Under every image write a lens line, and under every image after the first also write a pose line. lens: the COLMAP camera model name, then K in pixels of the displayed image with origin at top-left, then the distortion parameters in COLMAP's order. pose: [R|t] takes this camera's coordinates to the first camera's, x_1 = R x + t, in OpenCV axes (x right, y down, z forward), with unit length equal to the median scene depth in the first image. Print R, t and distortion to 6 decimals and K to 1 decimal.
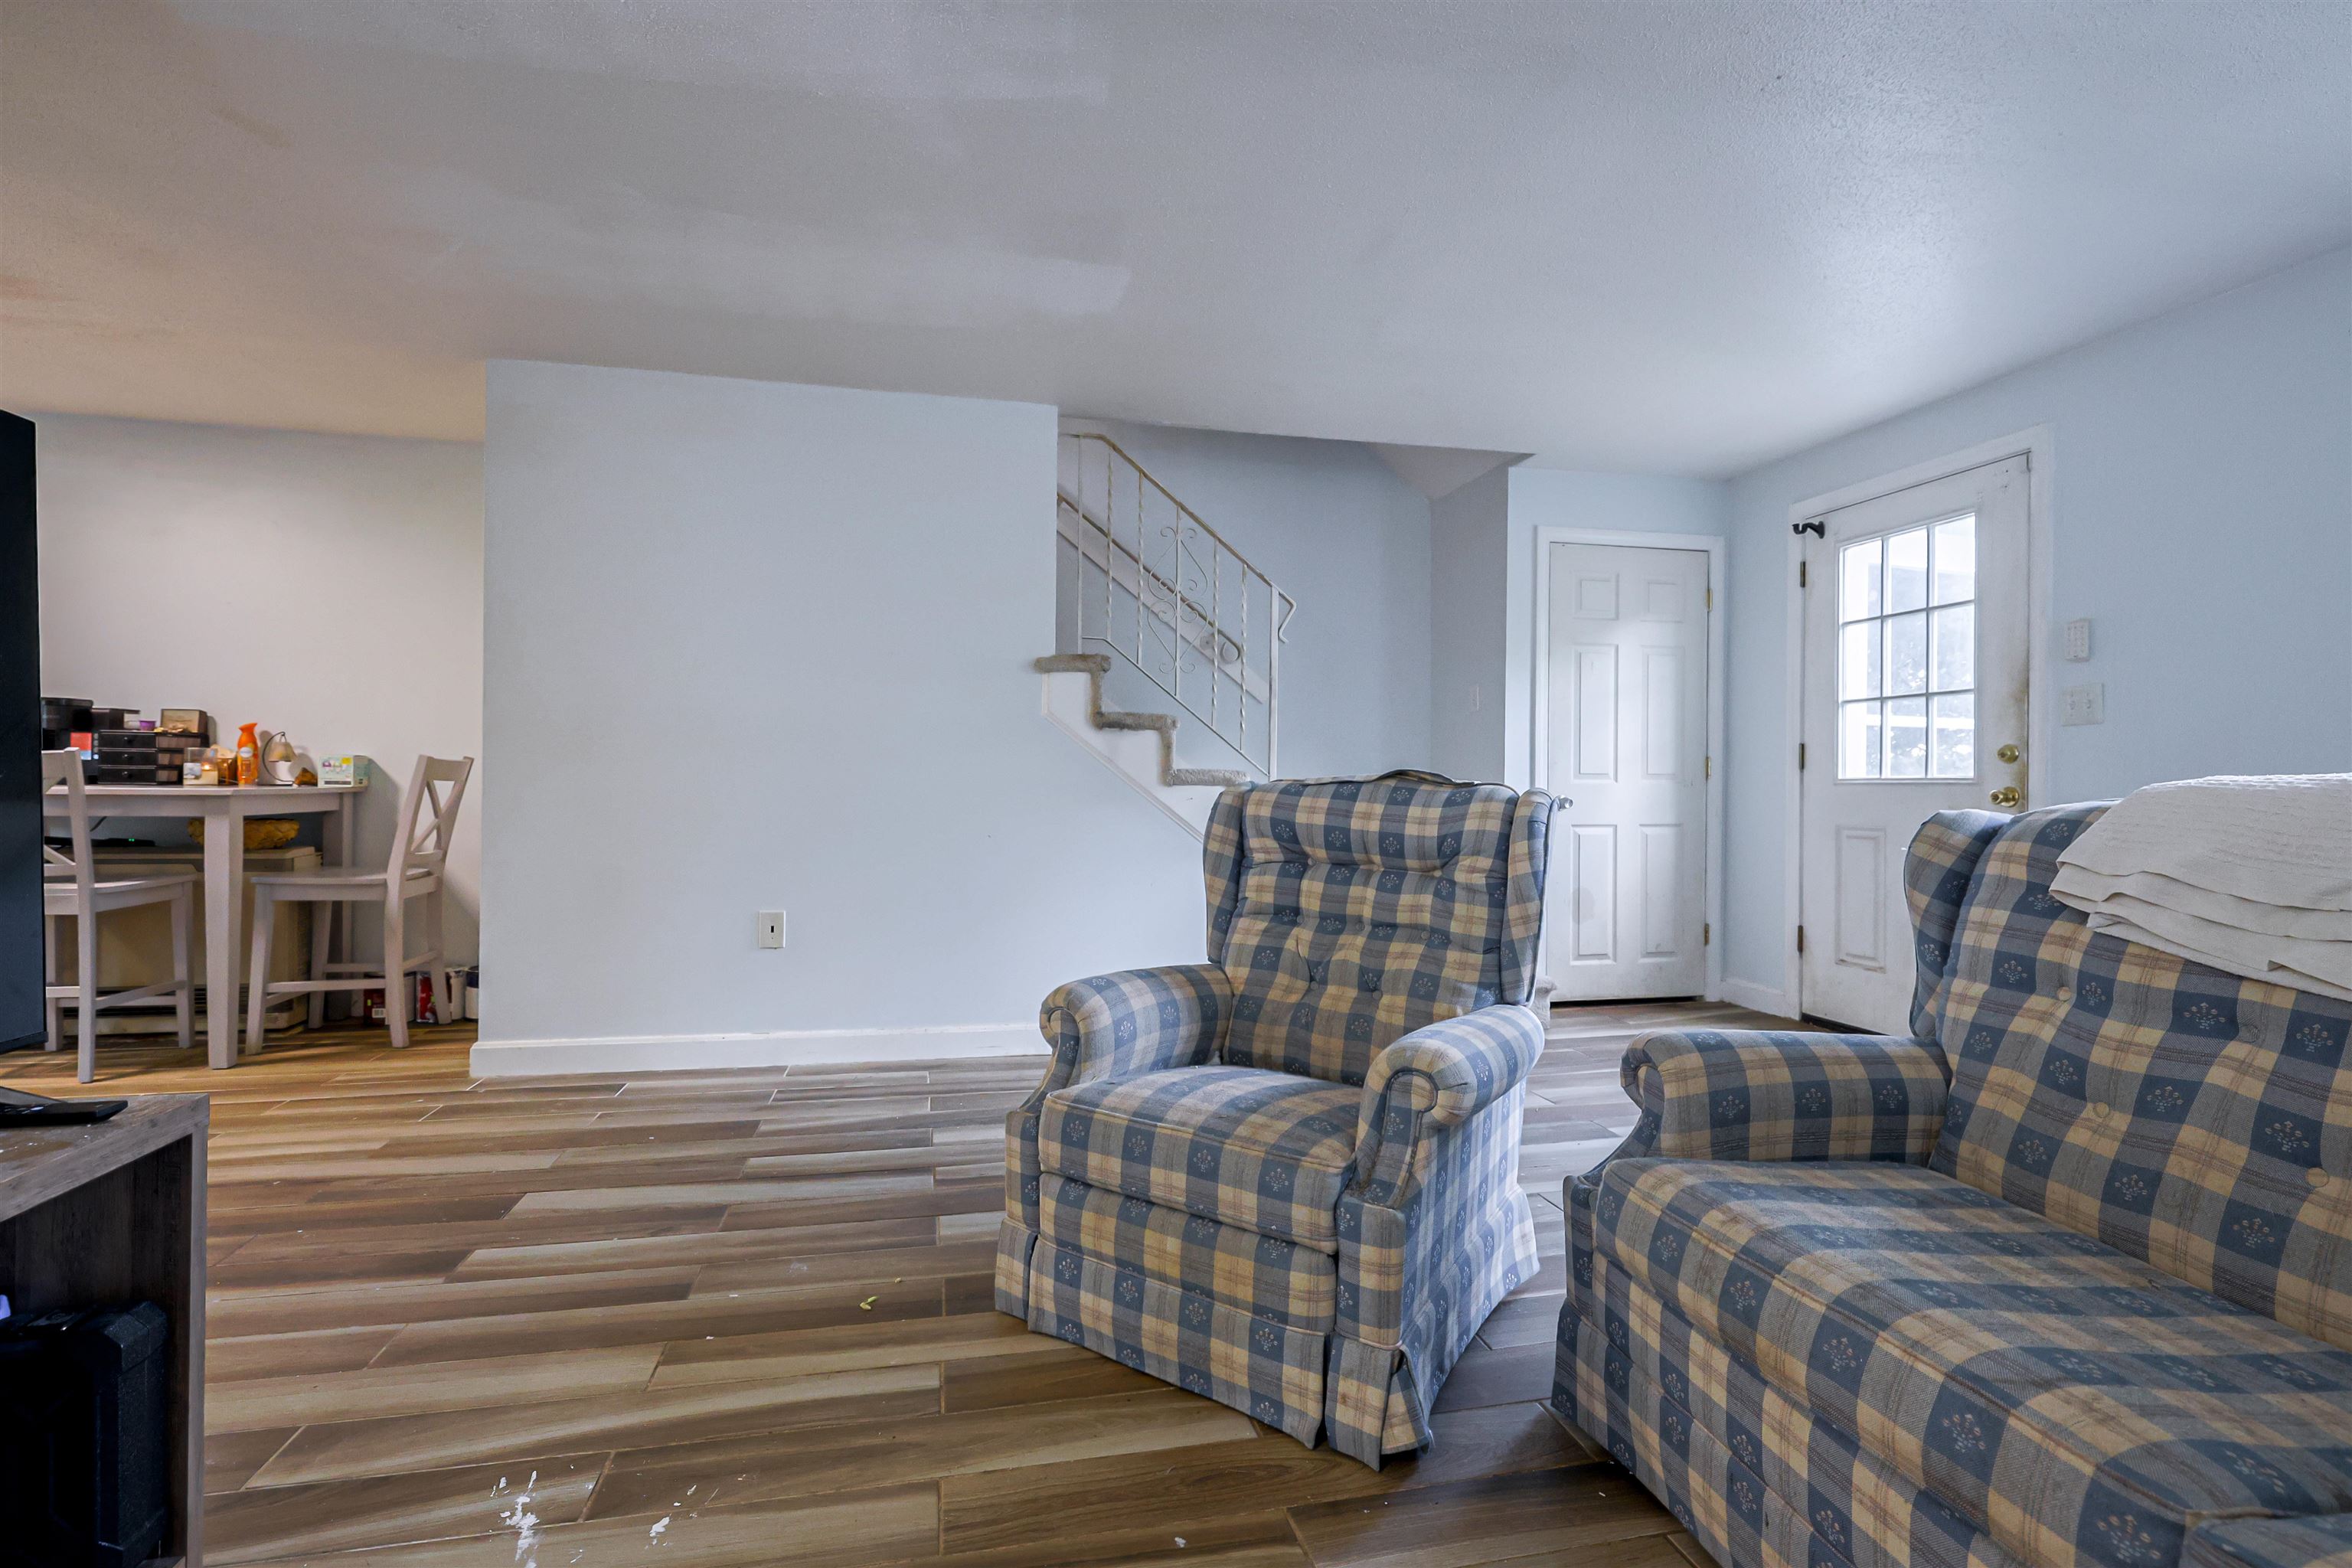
lens RADIAL K [[1061.0, 0, 1176.0], [0, 1061.0, 784.0], [0, 0, 1]] dist [-0.000142, 0.000069]
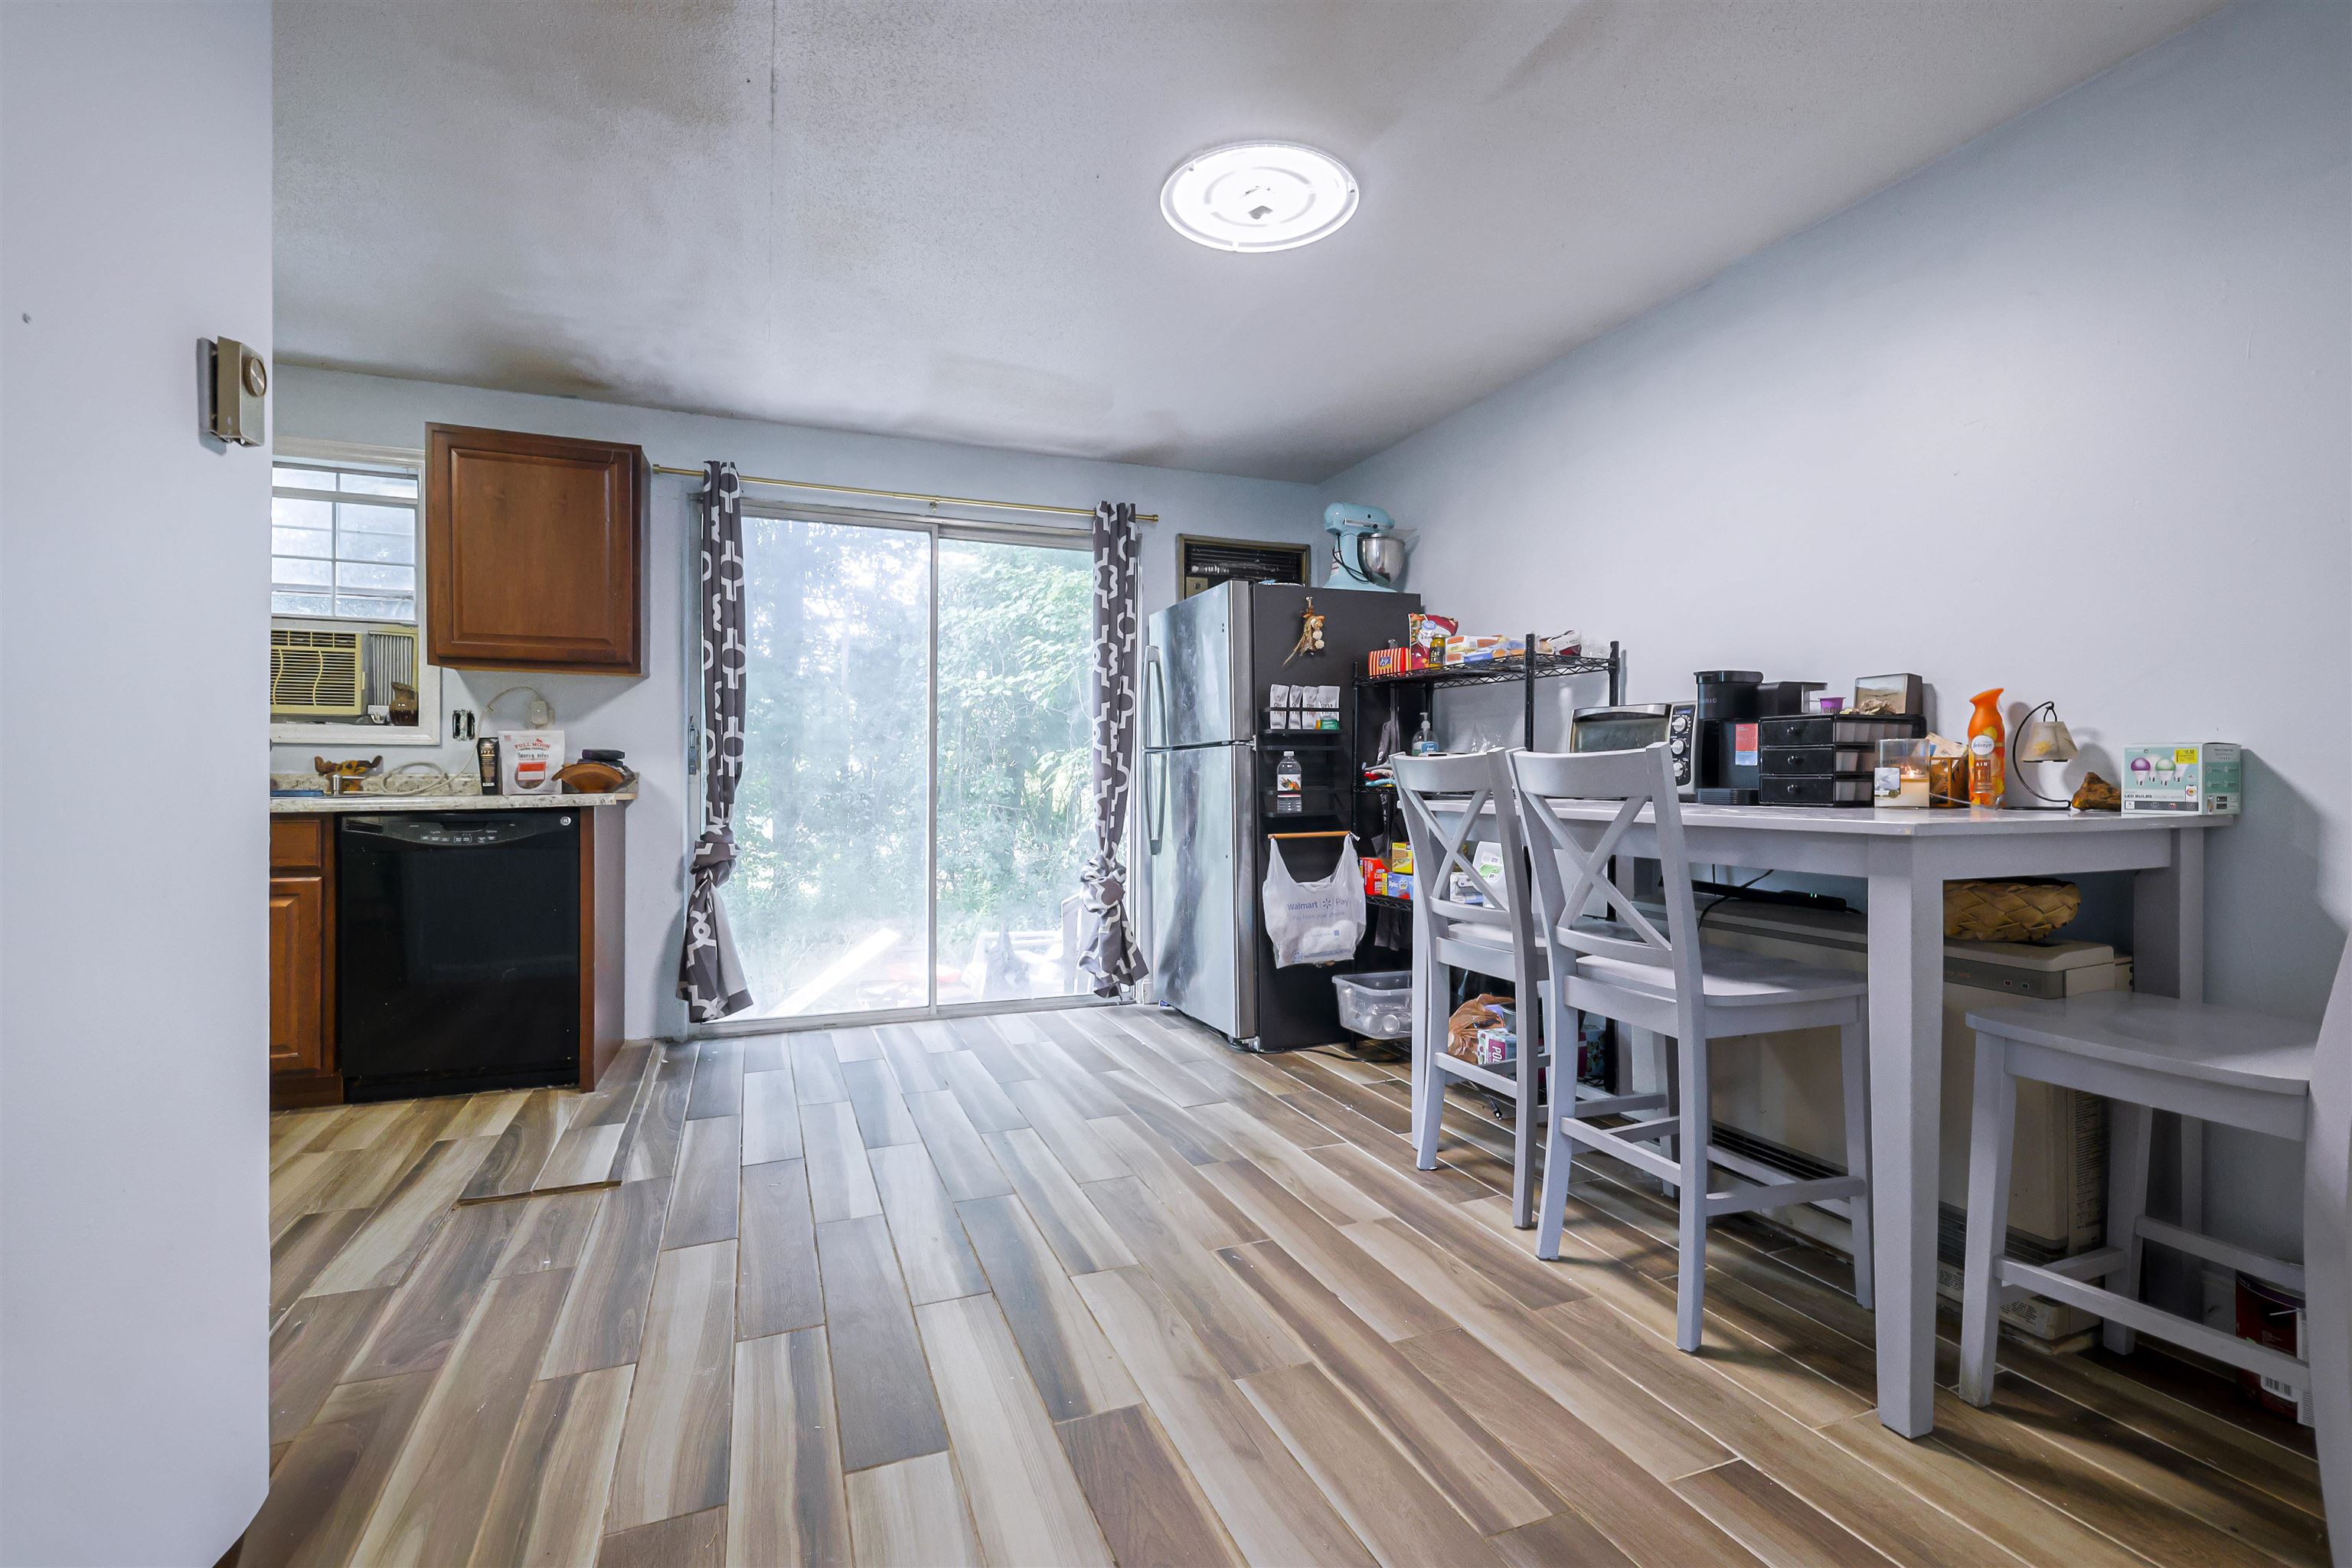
lens RADIAL K [[1122.8, 0, 1181.8], [0, 1122.8, 775.9], [0, 0, 1]] dist [0.000580, 0.000409]
pose [[0.175155, -0.014030, -0.984441, -0.422345], [-0.003736, 0.999882, -0.014915, -0.005378], [0.984534, 0.006290, 0.175082, 0.541596]]
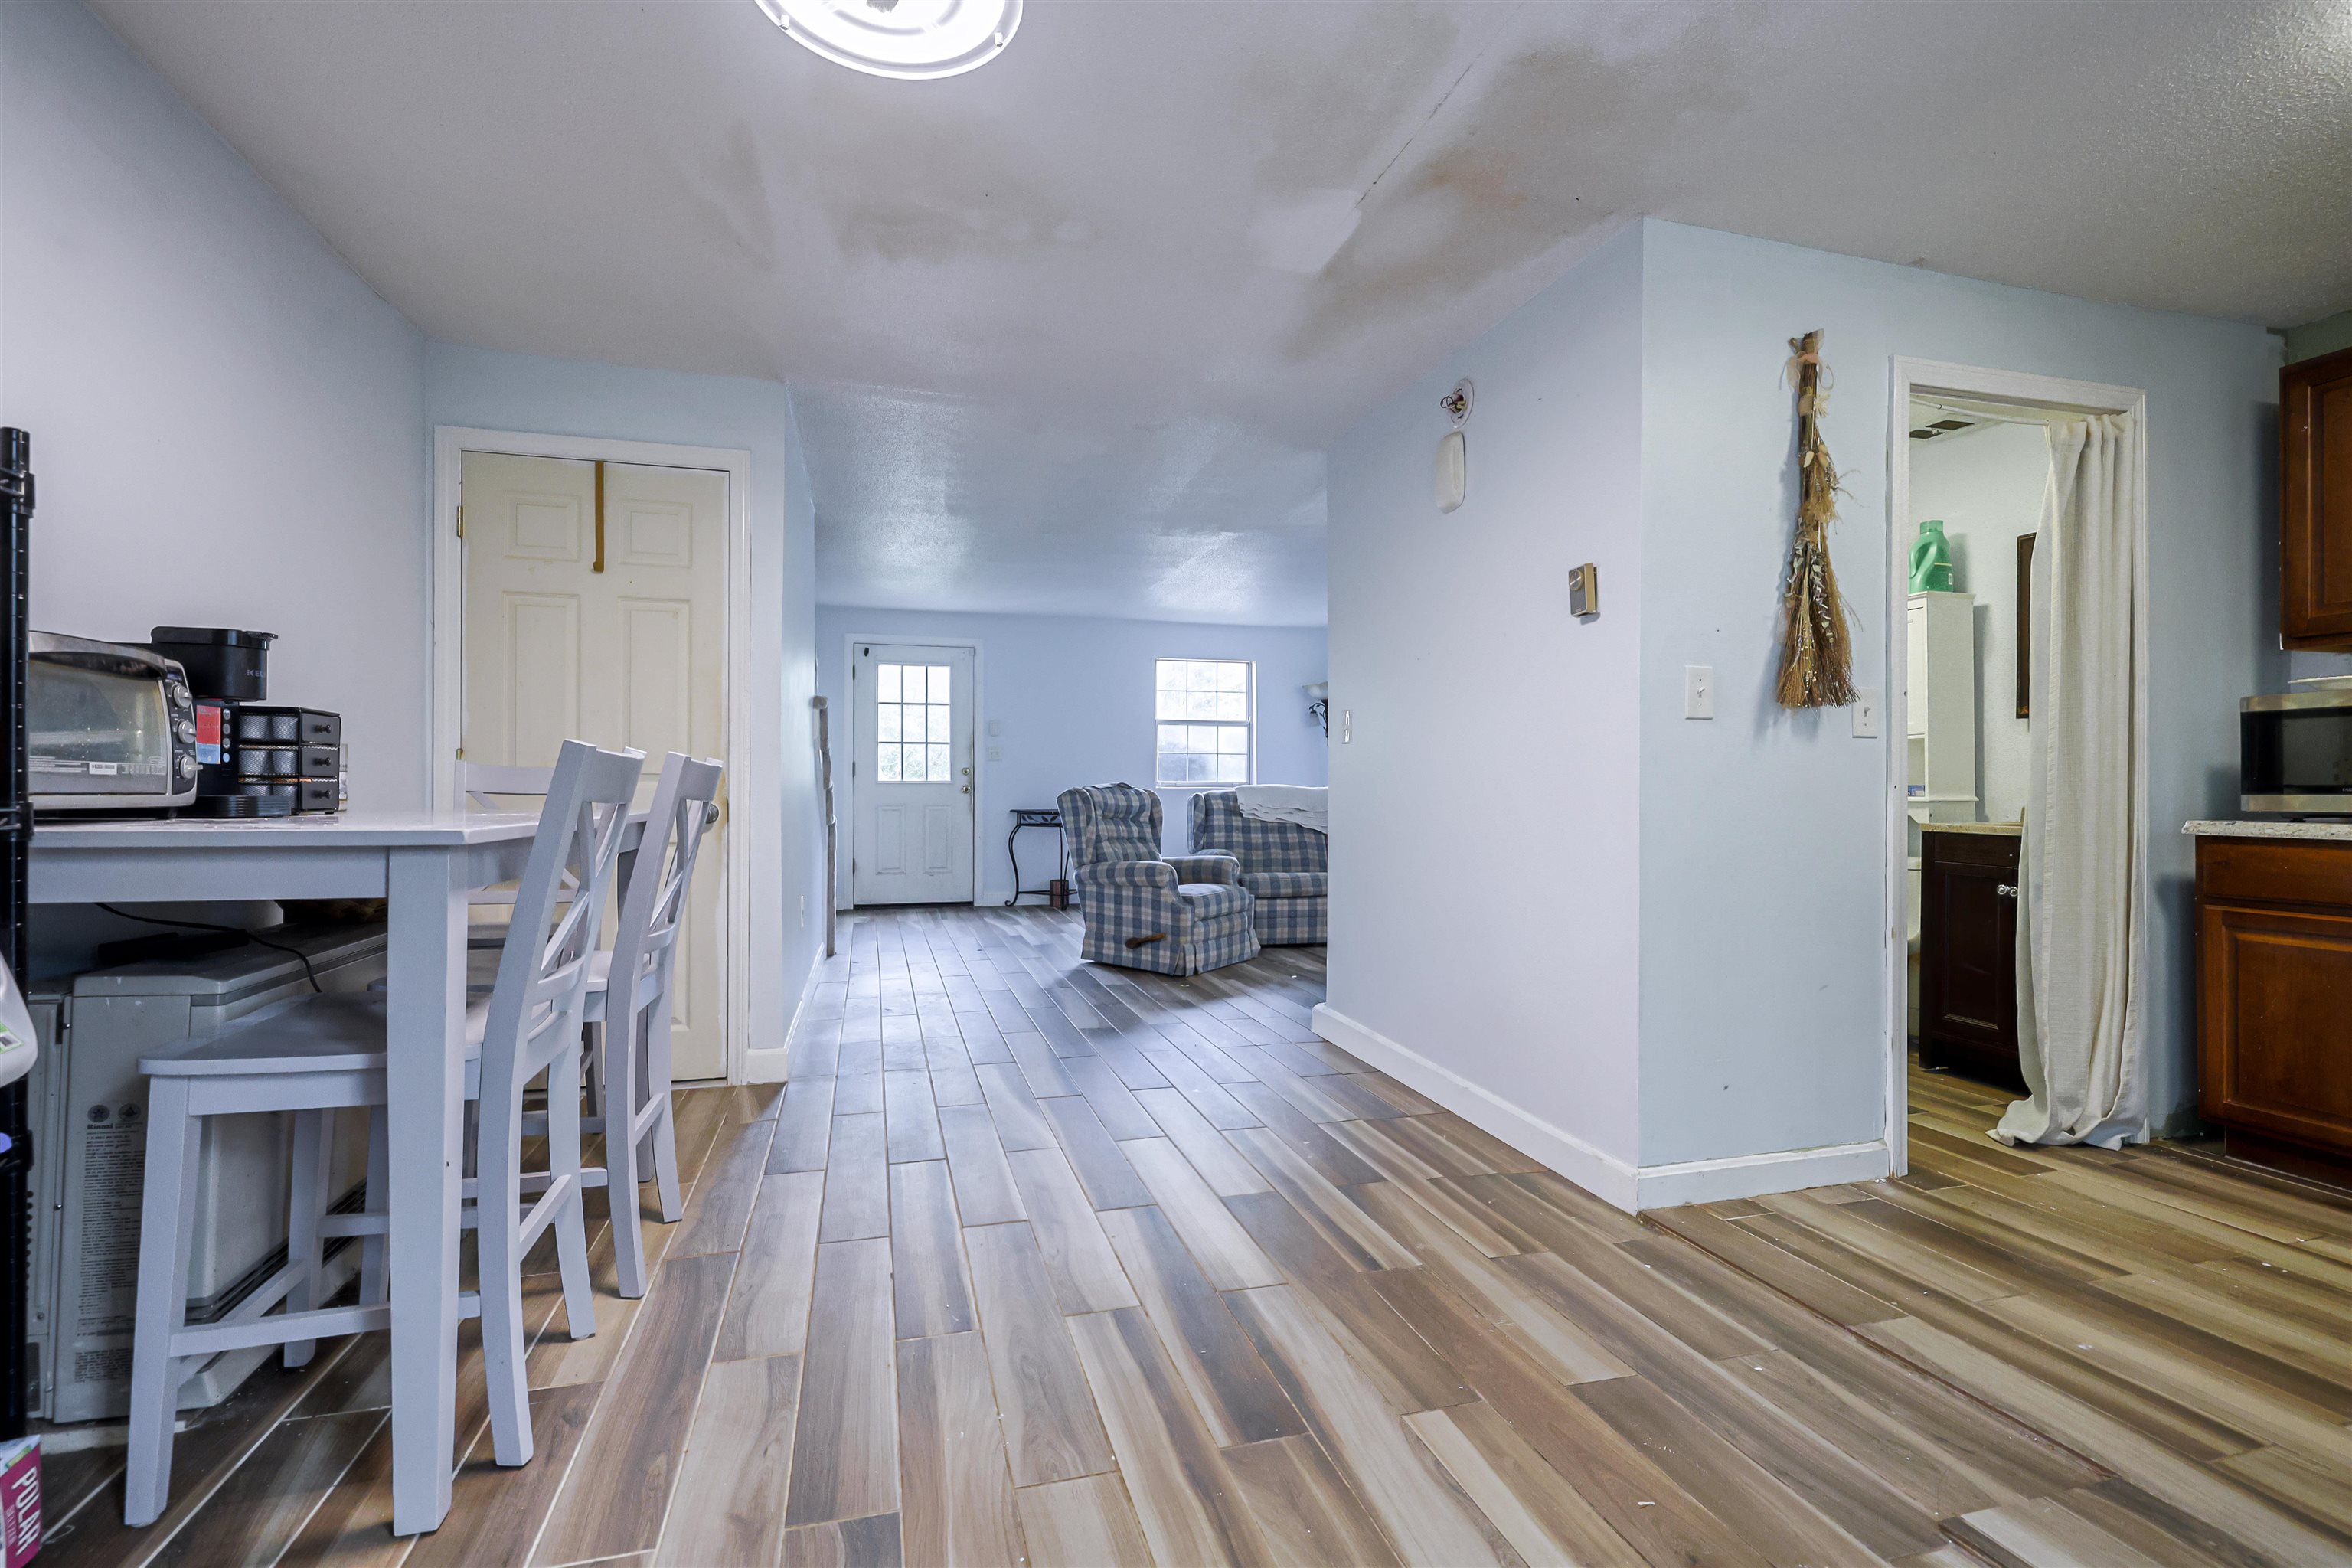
lens RADIAL K [[1061.0, 0, 1176.0], [0, 1061.0, 784.0], [0, 0, 1]] dist [-0.000142, 0.000069]
pose [[-0.081638, -0.008080, 0.996629, -1.386400], [-0.003162, 0.999964, 0.007847, -0.016684], [-0.996657, -0.002511, -0.081661, 0.604671]]
